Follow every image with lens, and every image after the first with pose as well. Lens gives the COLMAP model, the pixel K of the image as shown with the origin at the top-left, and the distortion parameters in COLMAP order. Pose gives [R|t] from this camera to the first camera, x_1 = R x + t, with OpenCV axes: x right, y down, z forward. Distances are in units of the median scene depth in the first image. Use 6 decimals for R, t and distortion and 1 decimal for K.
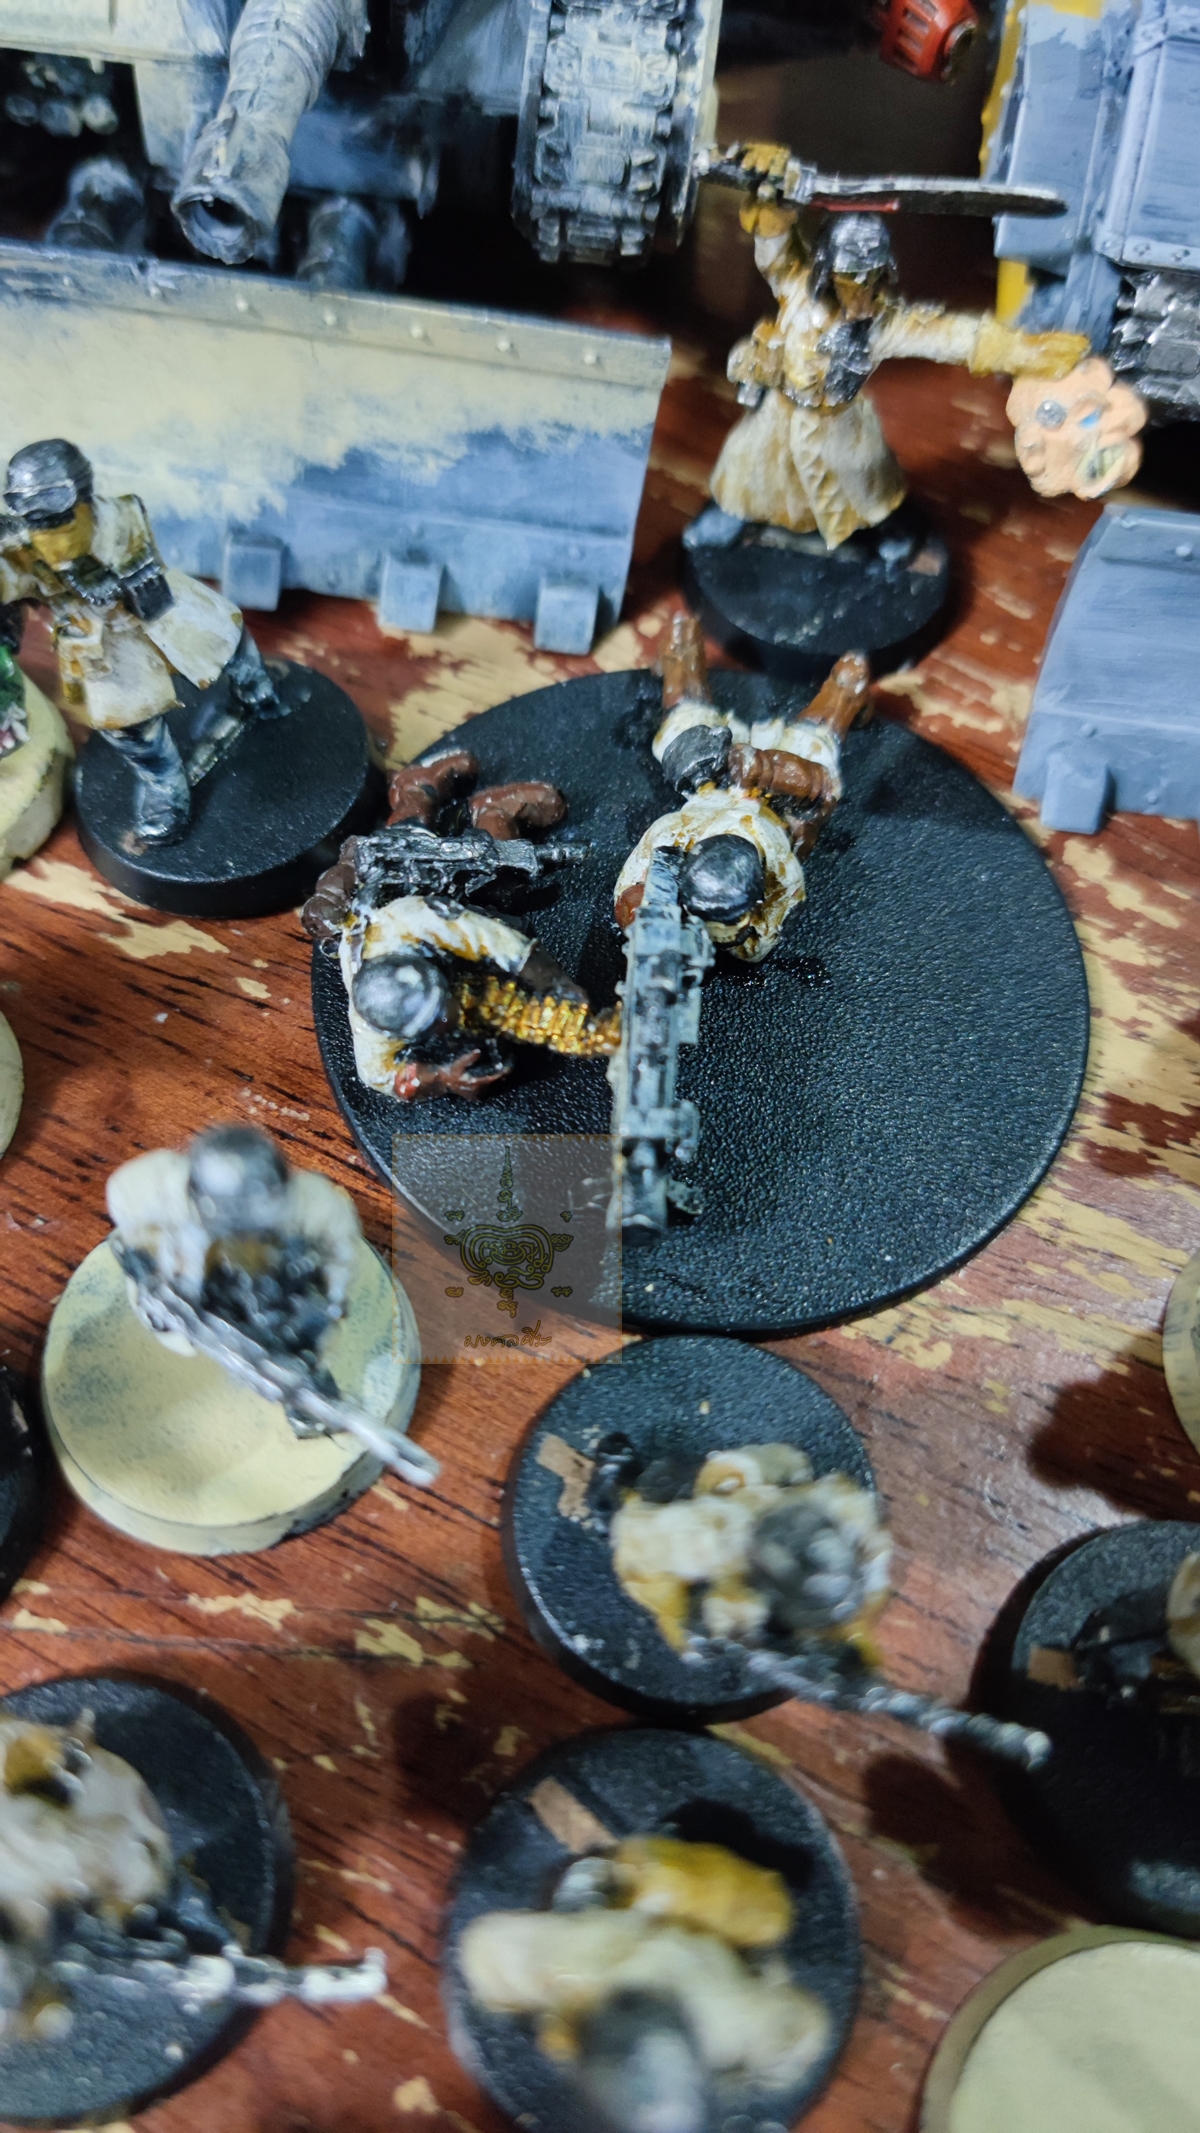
lens RADIAL K [[1701.9, 0, 594.6], [0, 1701.9, 1047.6], [0, 0, 1]] dist [-0.057276, 0.023510]
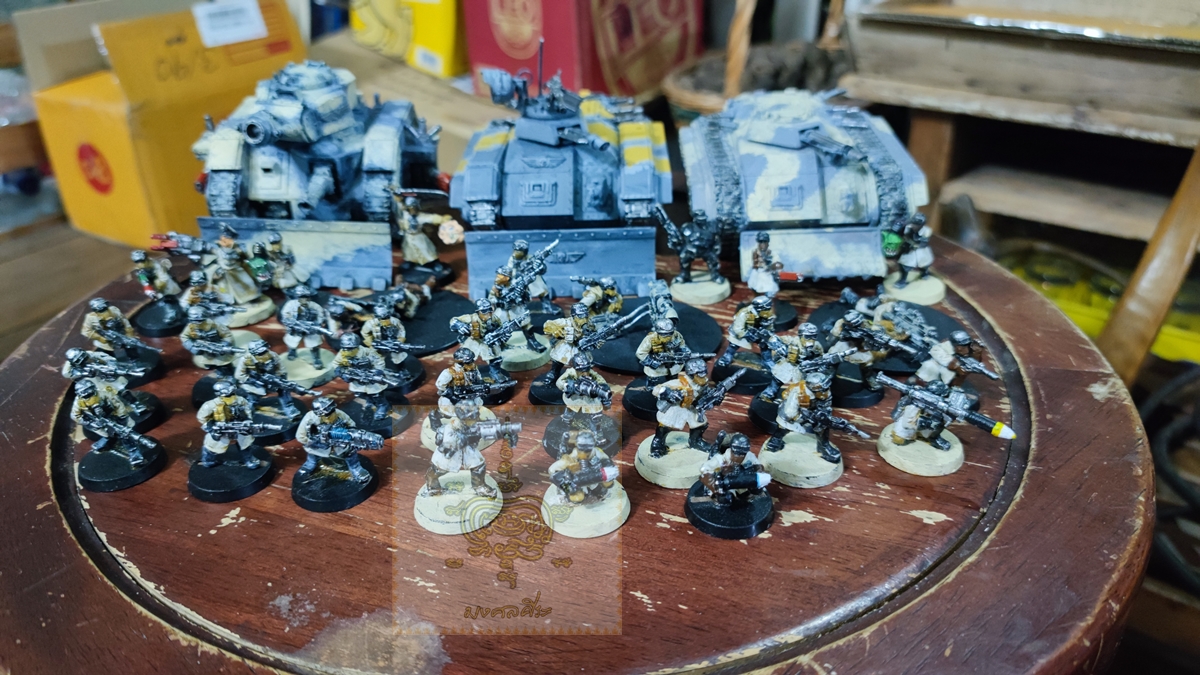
lens RADIAL K [[947.4, 0, 622.9], [0, 947.4, 339.5], [0, 0, 1]] dist [-0.014742, -0.033364]
pose [[0.987287, -0.123162, 0.100476, 0.433609], [0.157829, 0.834481, -0.527950, 1.620575], [-0.018822, 0.537096, 0.843311, -1.399300]]
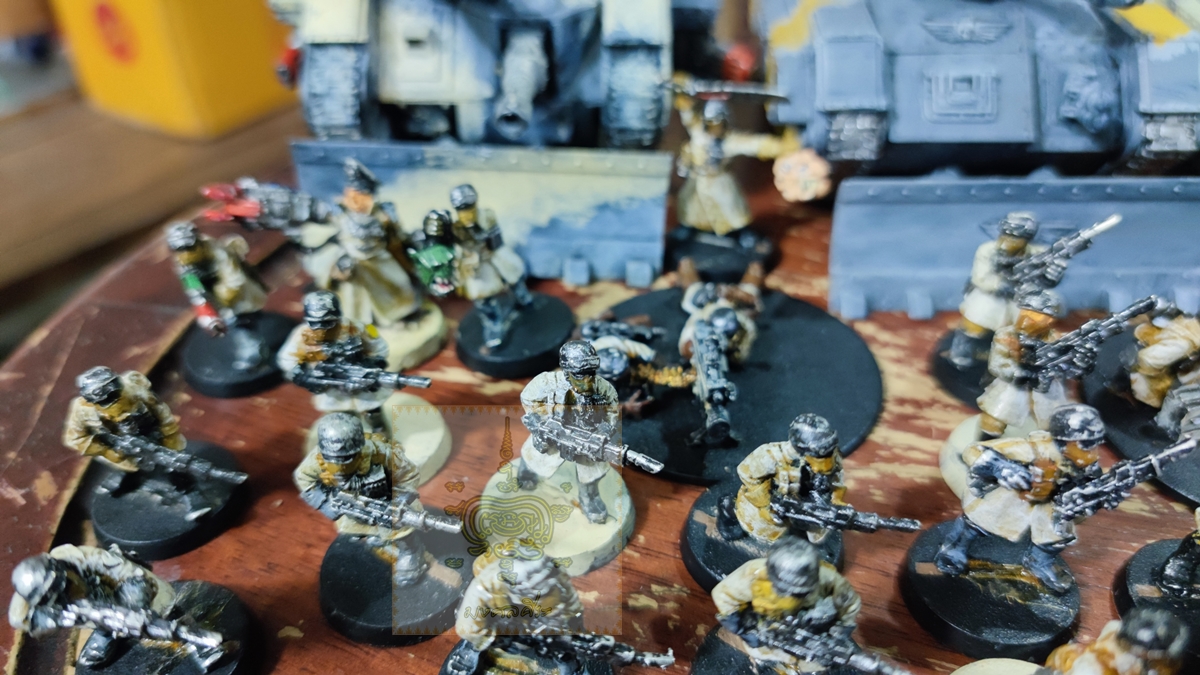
lens RADIAL K [[957.5, 0, 579.5], [0, 957.5, 334.1], [0, 0, 1]] dist [-0.057276, 0.023510]
pose [[0.993542, -0.112280, 0.016330, -0.154722], [0.108607, 0.899491, -0.423227, 0.466744], [0.032831, 0.422267, 0.905877, -0.278976]]
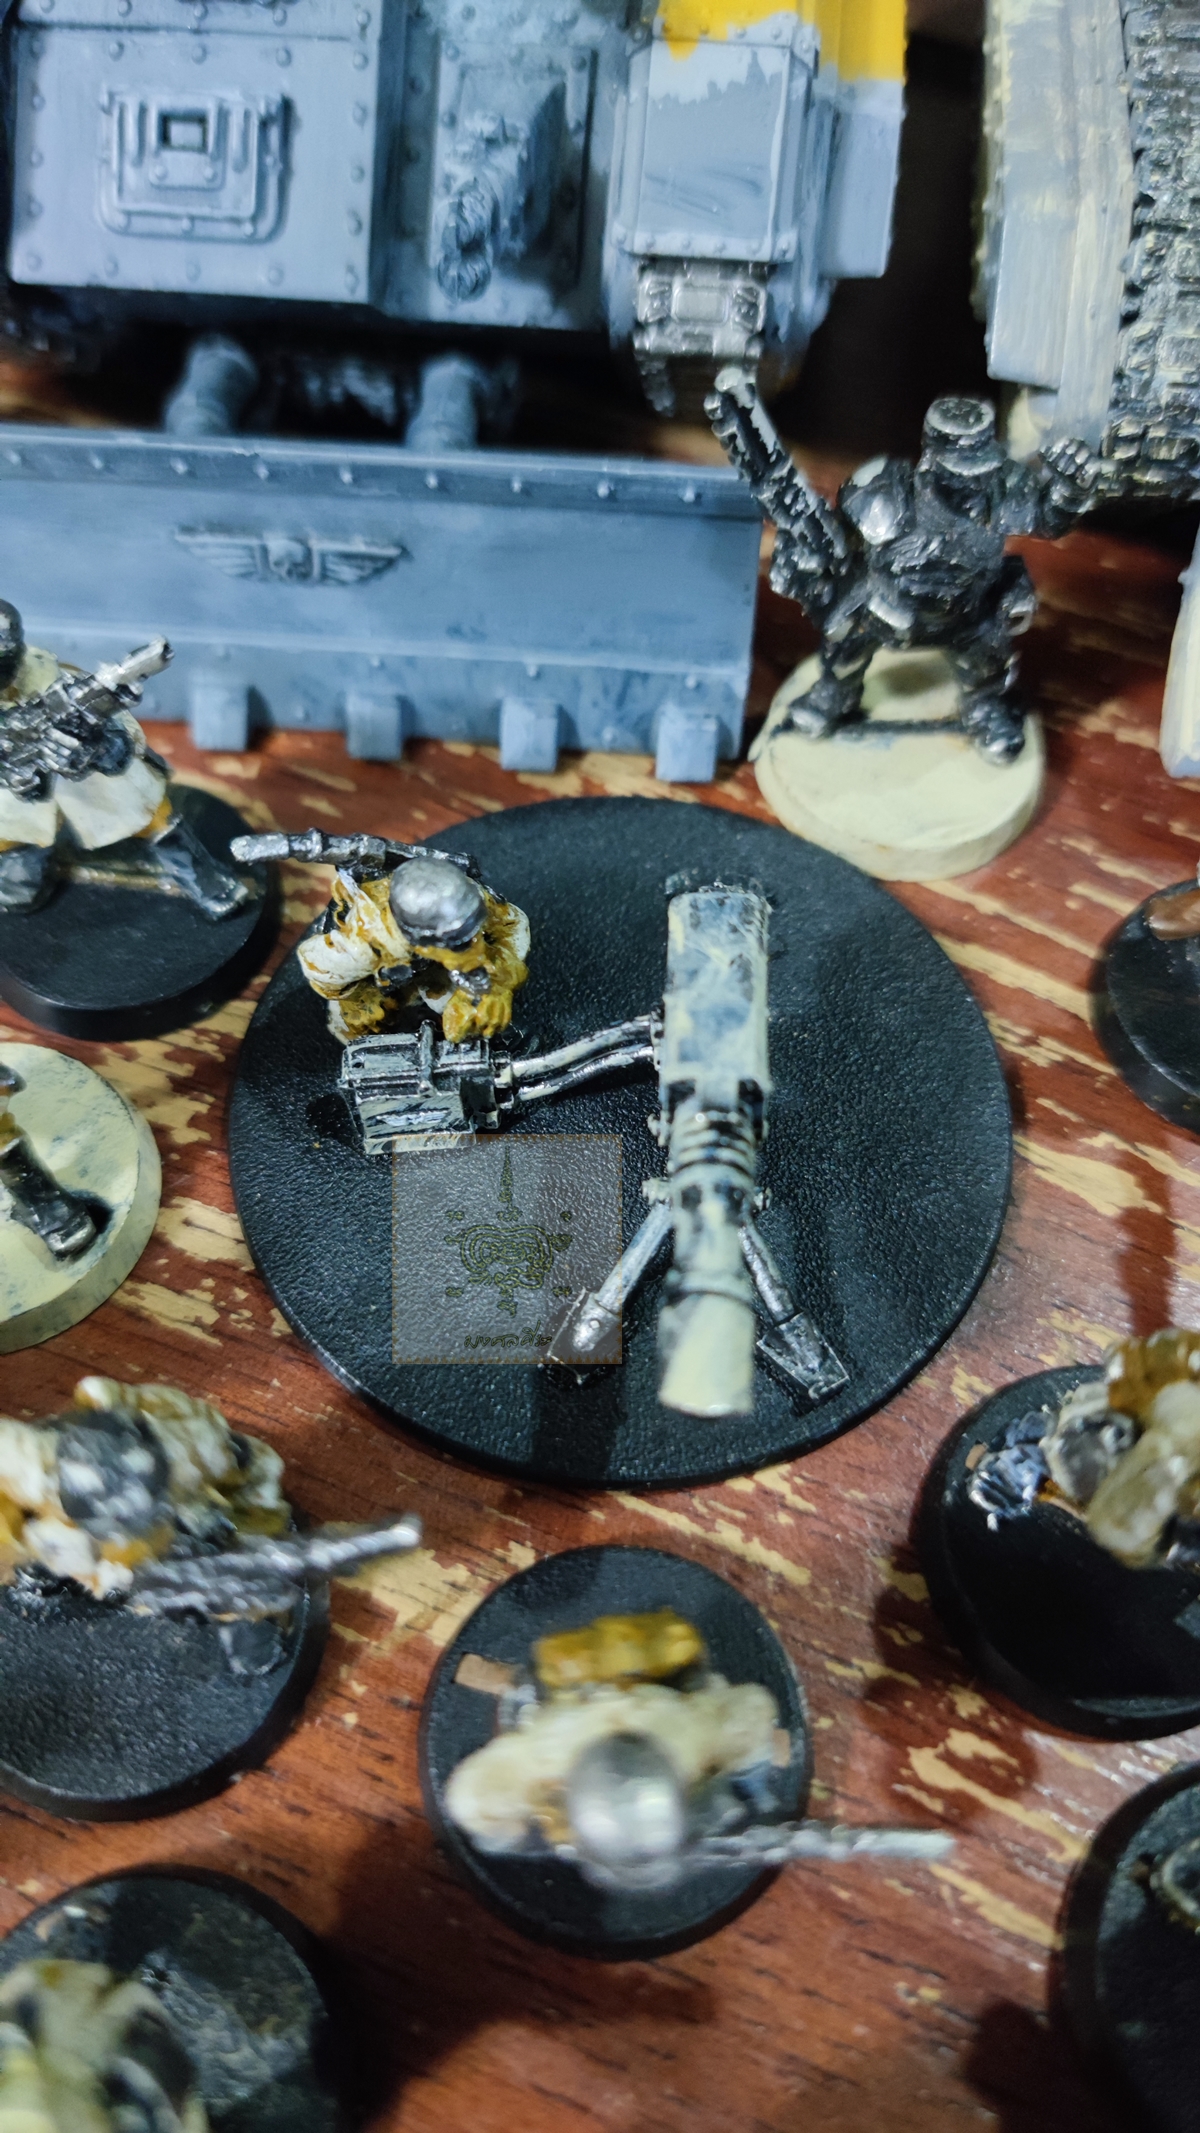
lens RADIAL K [[1701.9, 0, 621.9], [0, 1701.9, 1055.7], [0, 0, 1]] dist [-0.057276, 0.023510]
pose [[0.999010, -0.043496, -0.009294, 0.784038], [0.043221, 0.998675, -0.027920, 0.139651], [0.010496, 0.027490, 0.999567, -0.063364]]
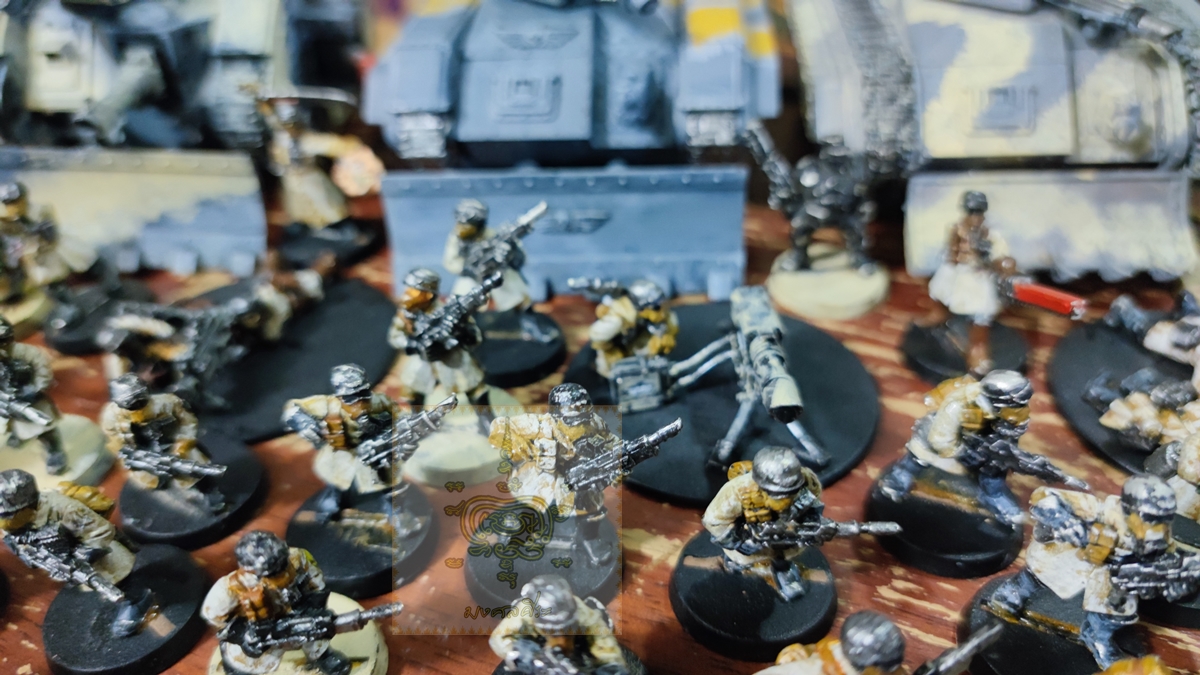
lens RADIAL K [[957.5, 0, 622.6], [0, 957.5, 331.2], [0, 0, 1]] dist [-0.057276, 0.023510]
pose [[0.993290, -0.114171, 0.018414, 0.622043], [0.110838, 0.894410, -0.433297, 0.649242], [0.033000, 0.432431, 0.901063, -0.357189]]
